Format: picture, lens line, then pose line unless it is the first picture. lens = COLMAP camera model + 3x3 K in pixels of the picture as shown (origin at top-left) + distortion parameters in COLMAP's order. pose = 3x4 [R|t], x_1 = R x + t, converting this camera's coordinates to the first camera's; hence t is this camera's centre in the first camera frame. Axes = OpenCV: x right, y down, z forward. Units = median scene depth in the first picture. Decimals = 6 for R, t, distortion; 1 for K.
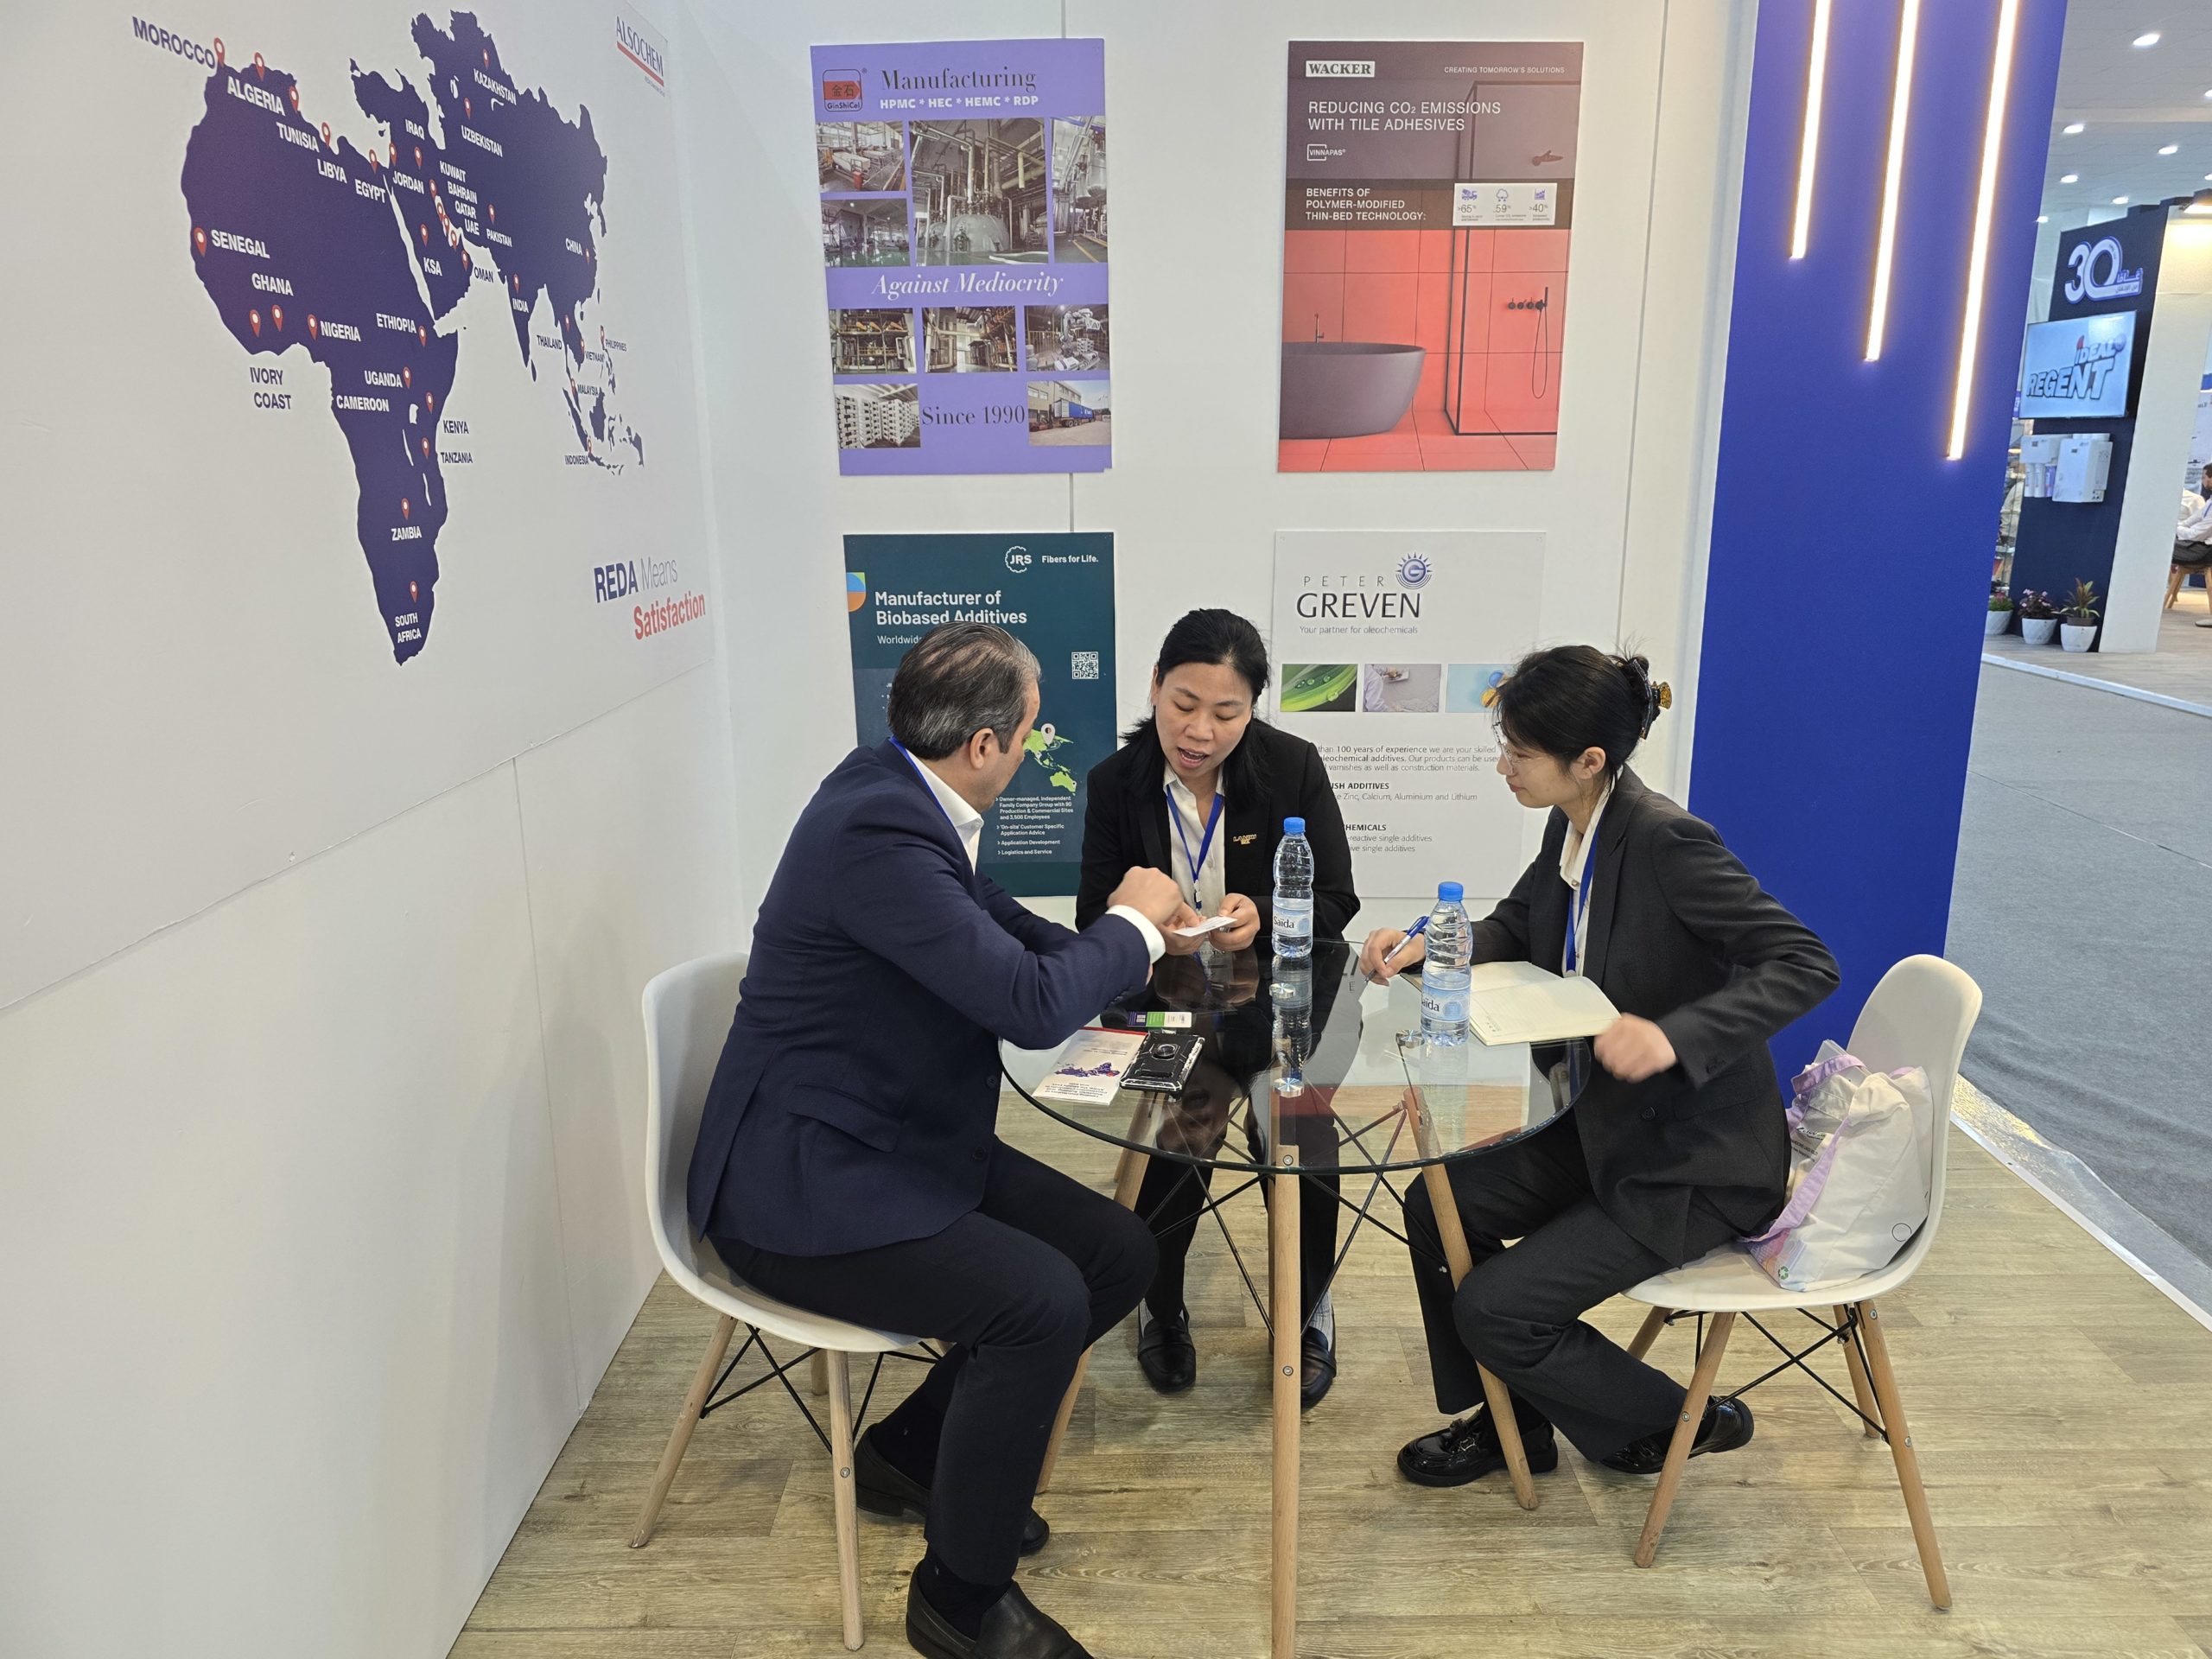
lens RADIAL K [[1494.6, 0, 1121.7], [0, 1494.6, 828.3], [0, 0, 1]] dist [0.056729, -0.042682]
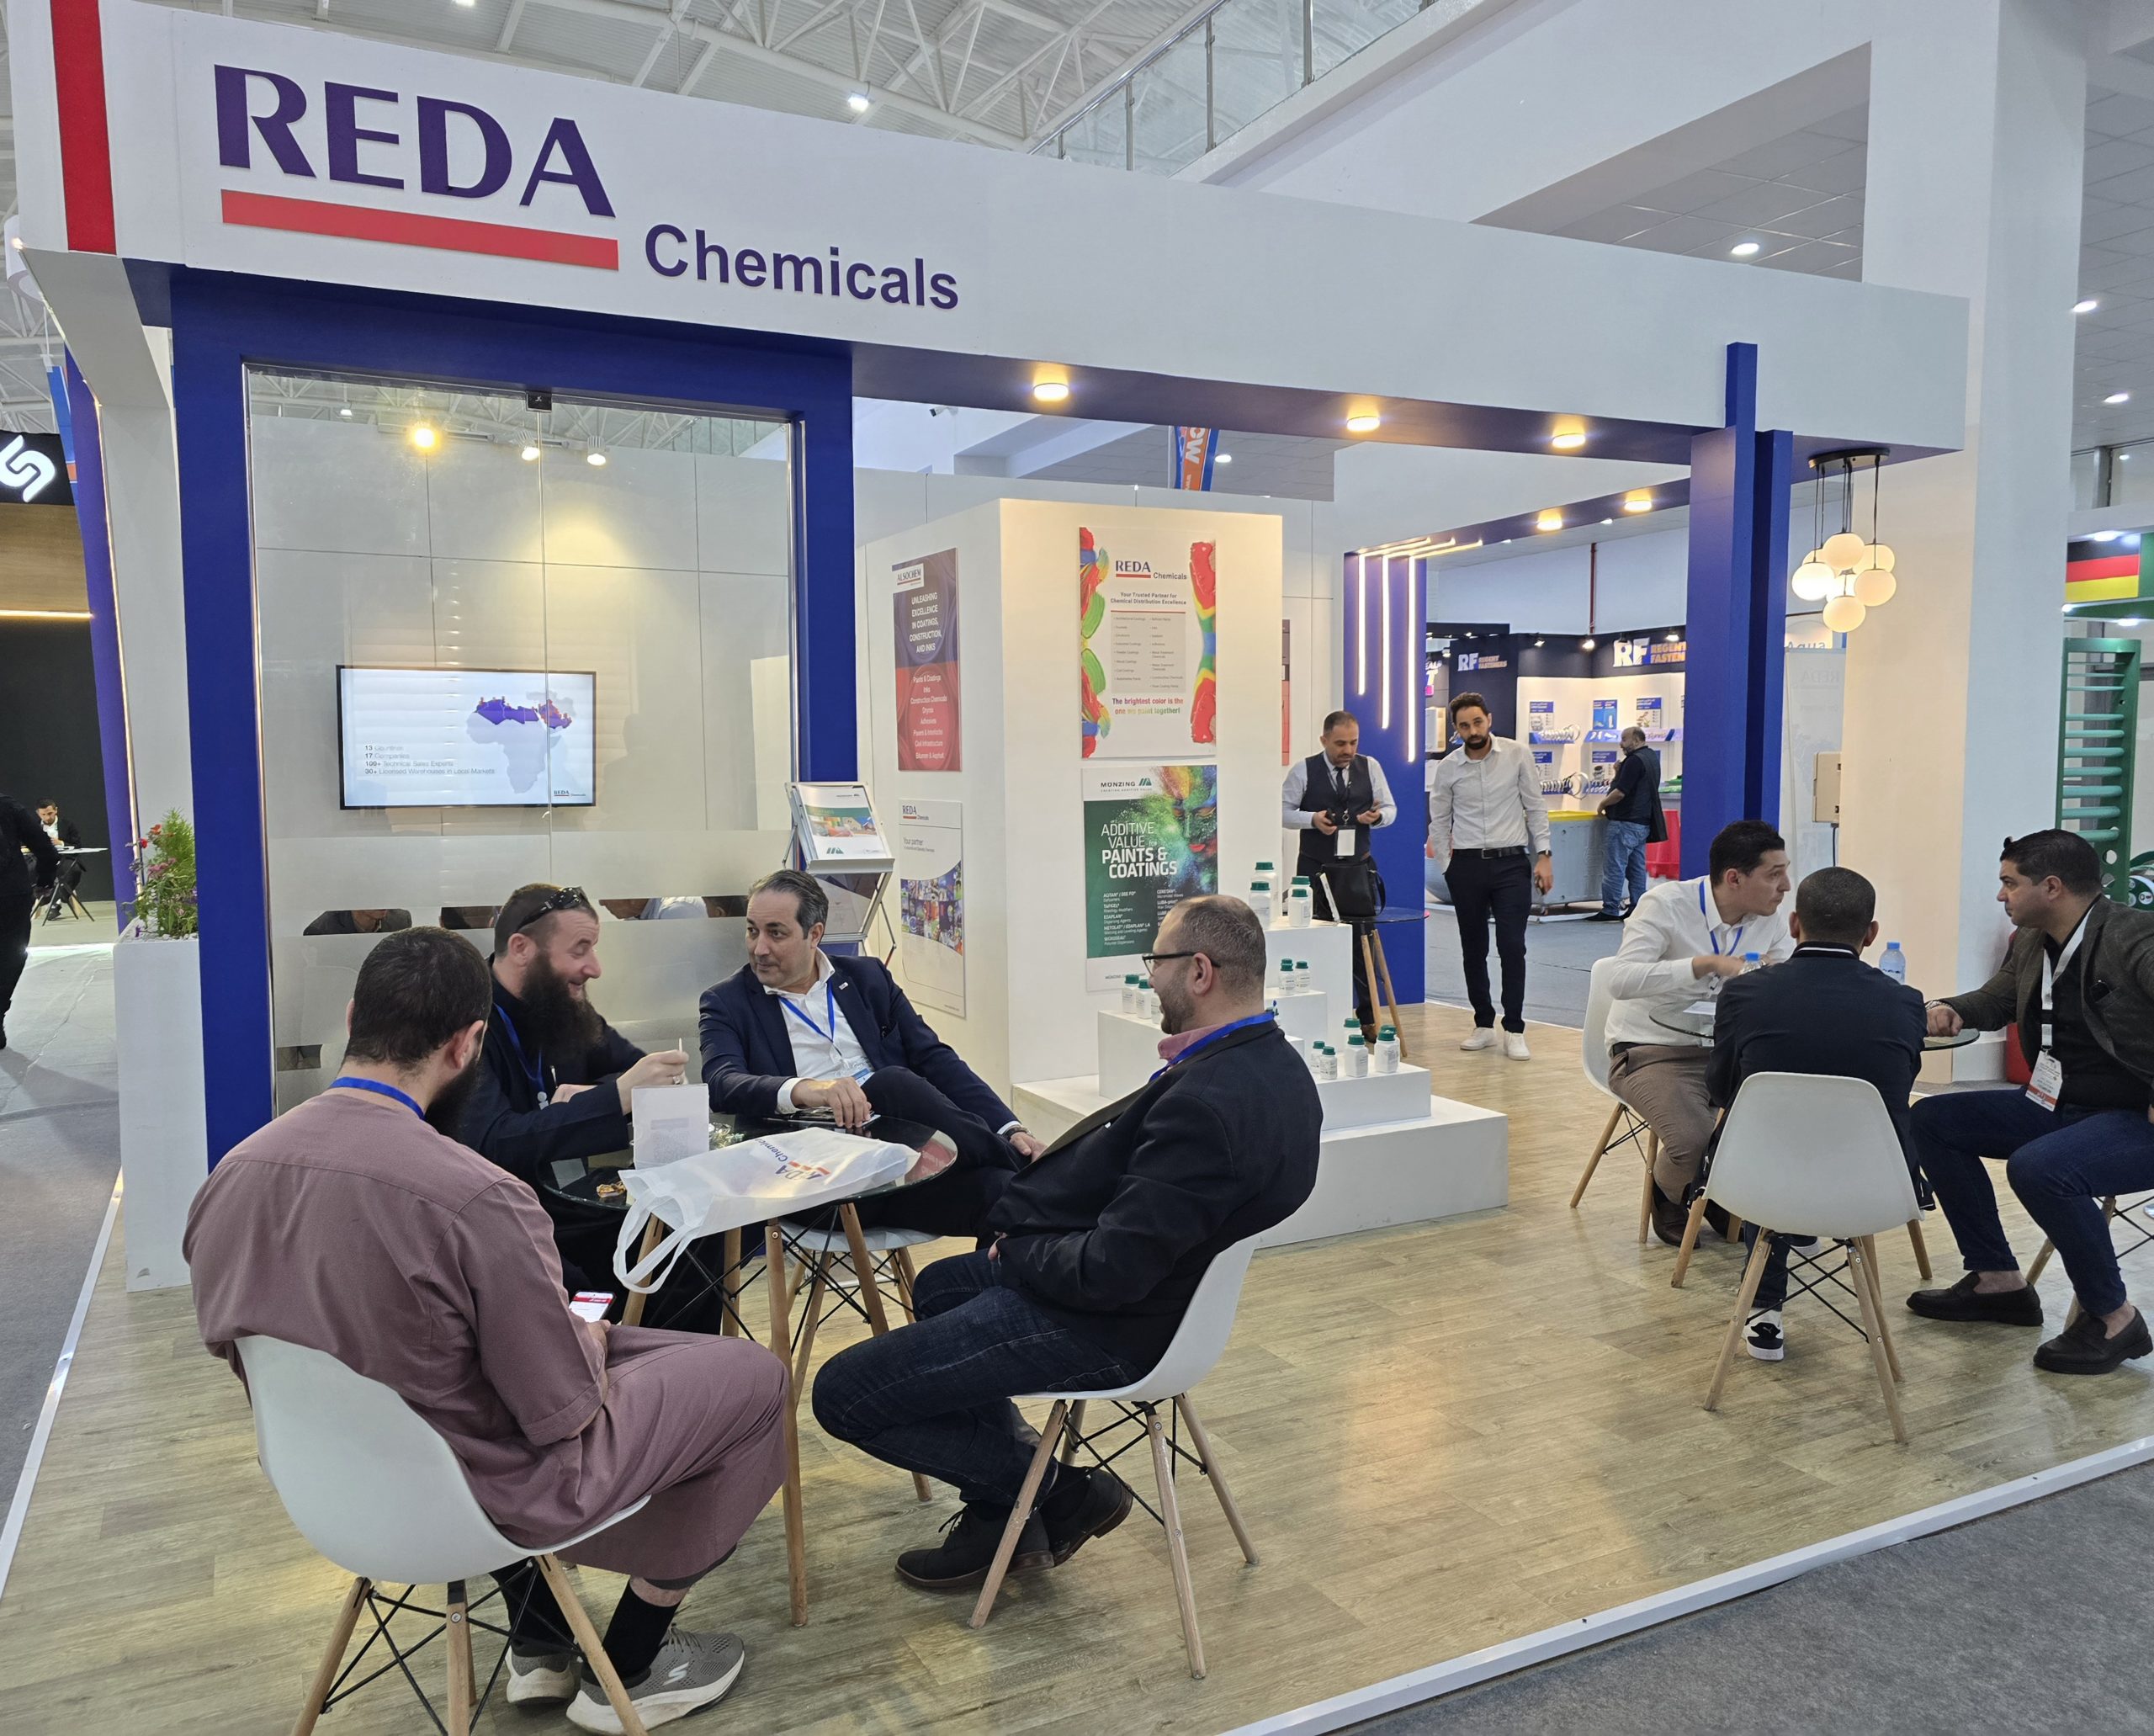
lens RADIAL K [[1523.5, 0, 1013.1], [0, 1523.5, 895.4], [0, 0, 1]] dist [0.033249, -0.021136]
pose [[0.898538, -0.046694, 0.436404, -1.452085], [0.119324, 0.982861, -0.140521, 0.337786], [-0.422363, 0.178337, 0.888710, -1.259665]]
